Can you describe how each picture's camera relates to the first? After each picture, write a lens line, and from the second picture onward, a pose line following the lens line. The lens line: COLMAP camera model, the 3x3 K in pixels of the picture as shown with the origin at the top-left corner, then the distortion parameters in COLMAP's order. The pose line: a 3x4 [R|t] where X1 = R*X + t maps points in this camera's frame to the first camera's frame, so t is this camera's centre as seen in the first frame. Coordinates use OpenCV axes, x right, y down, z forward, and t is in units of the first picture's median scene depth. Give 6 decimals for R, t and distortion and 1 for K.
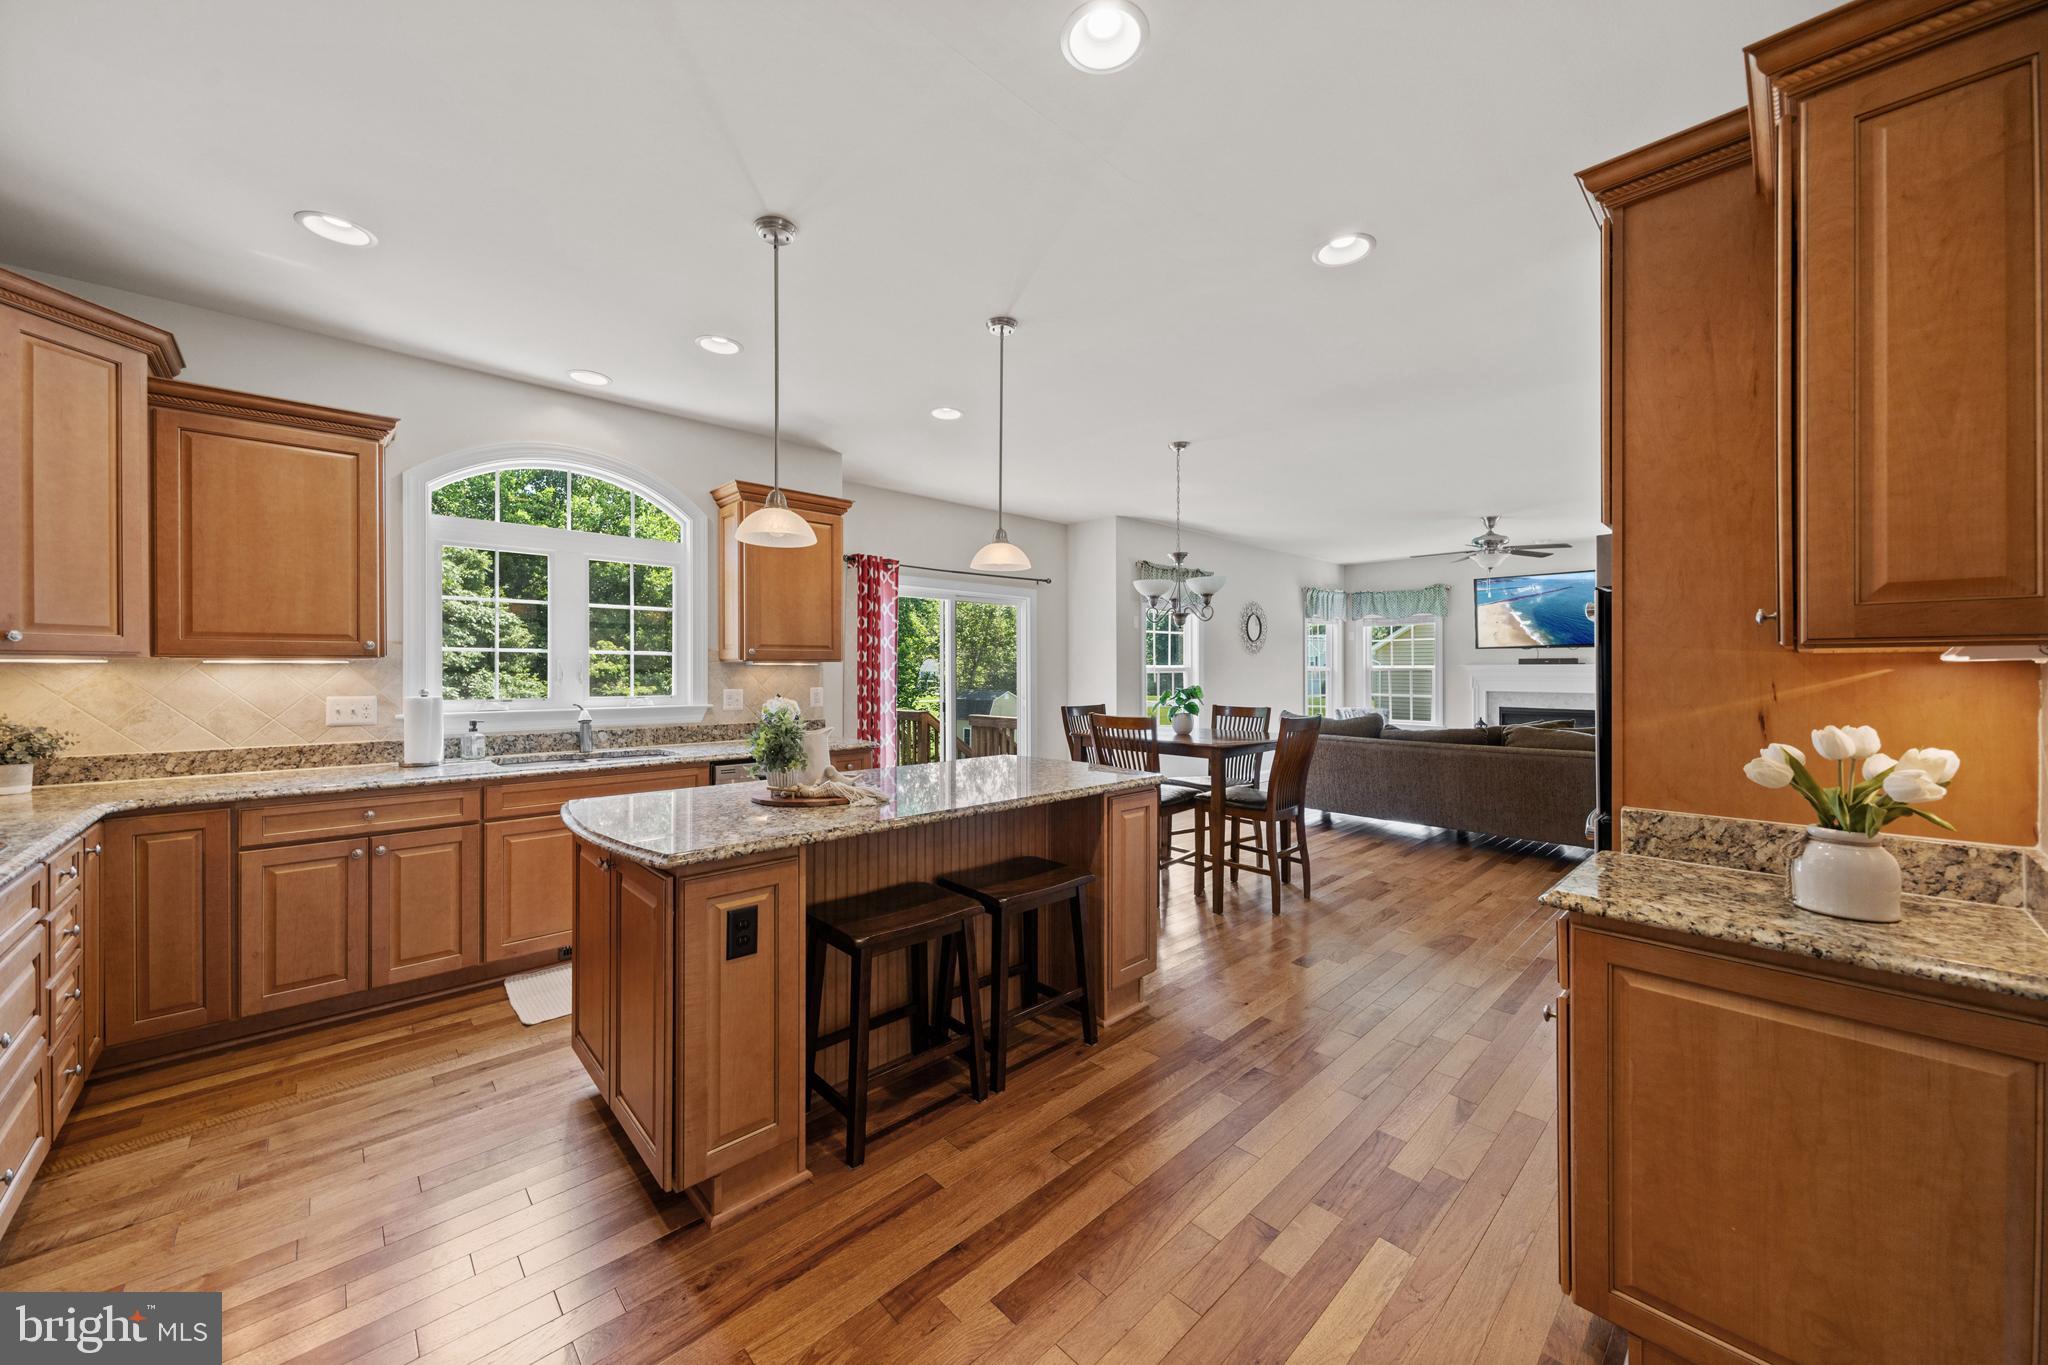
lens RADIAL K [[744.5, 0, 1021.2], [0, 744.5, 669.0], [0, 0, 1]] dist [0.004993, -0.001390]
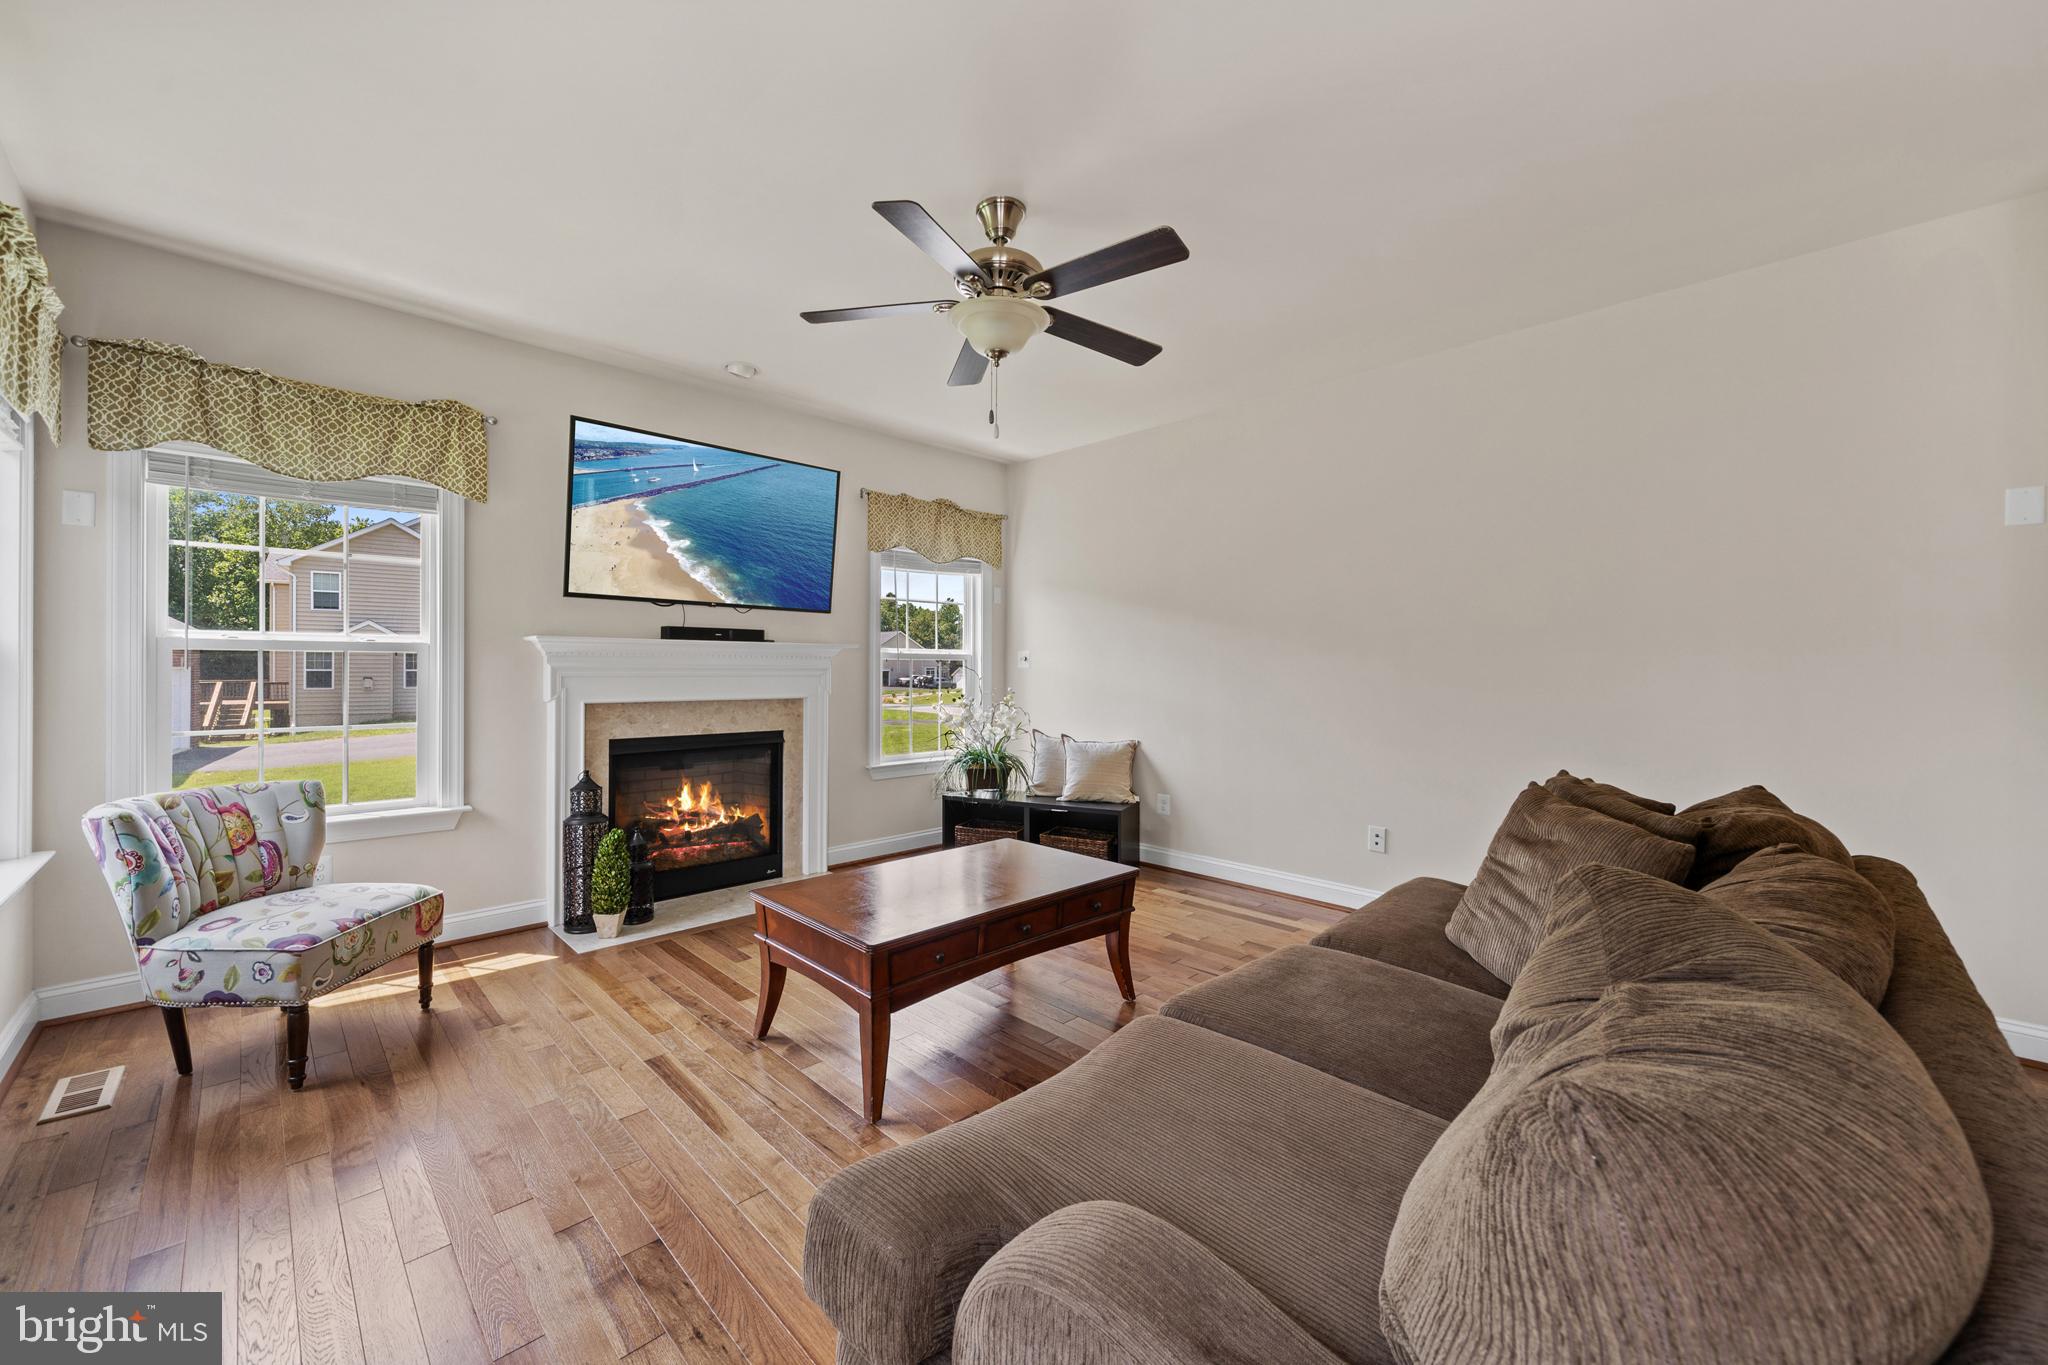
lens RADIAL K [[744.5, 0, 964.2], [0, 744.5, 684.9], [0, 0, 1]] dist [0.004993, -0.001390]
pose [[0.008506, -0.030410, 0.999501, 0.592232], [-0.000216, 0.999537, 0.030413, 0.017160], [-0.999964, -0.000474, 0.008496, 2.134552]]
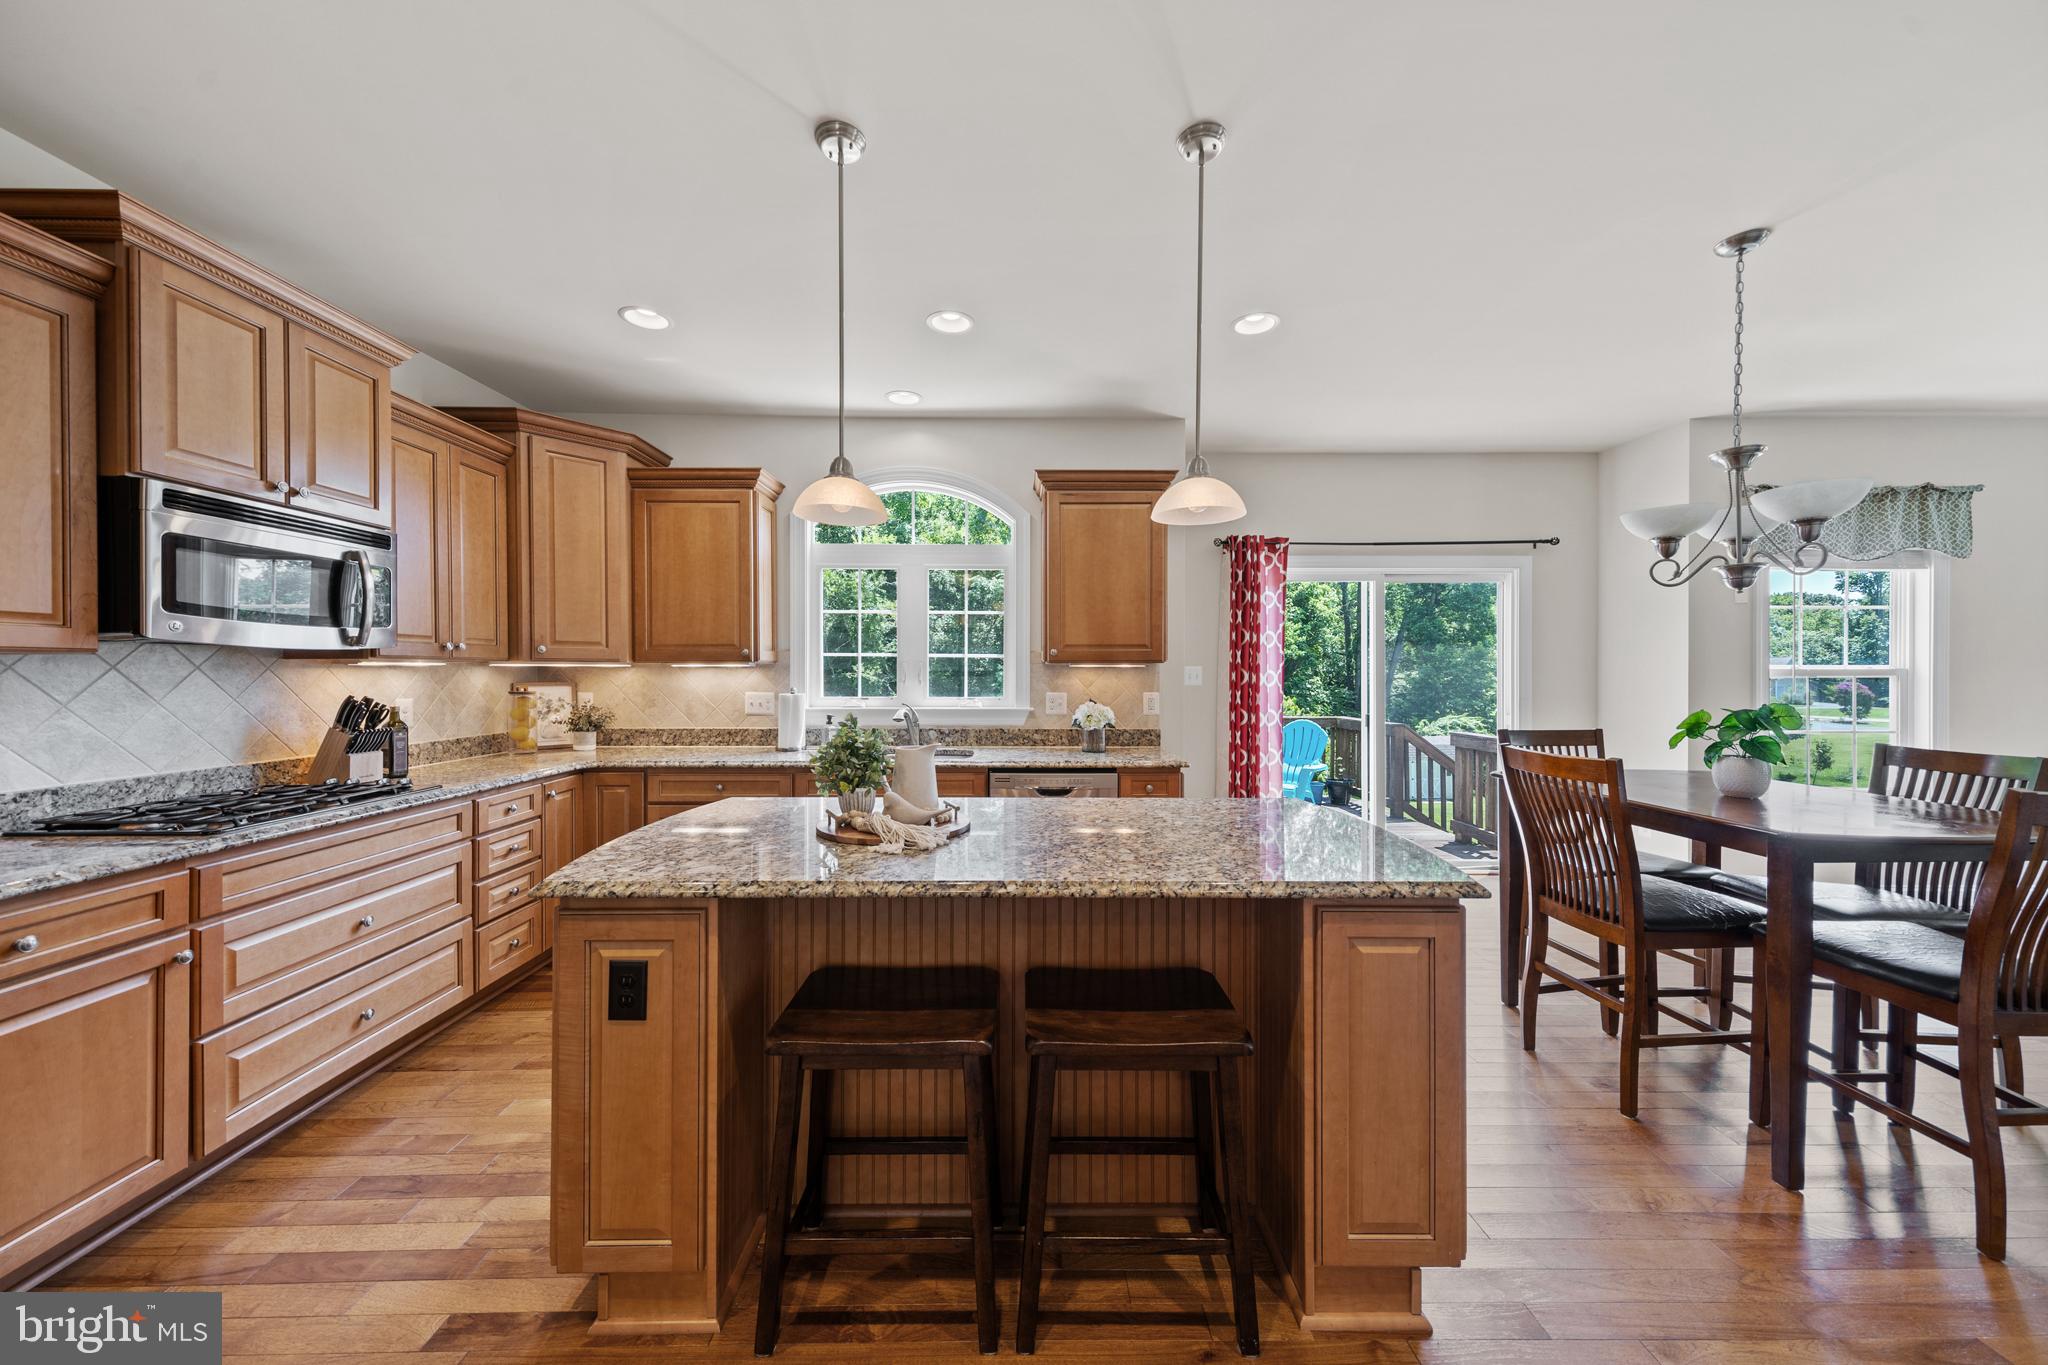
lens RADIAL K [[716.4, 0, 1016.0], [0, 716.4, 676.2], [0, 0, 1]] dist [0.012934, -0.001920]
pose [[0.732703, 0.004400, -0.680534, 0.273289], [-0.001010, 0.999985, 0.005378, 0.001948], [0.680548, -0.003253, 0.732696, 0.408641]]
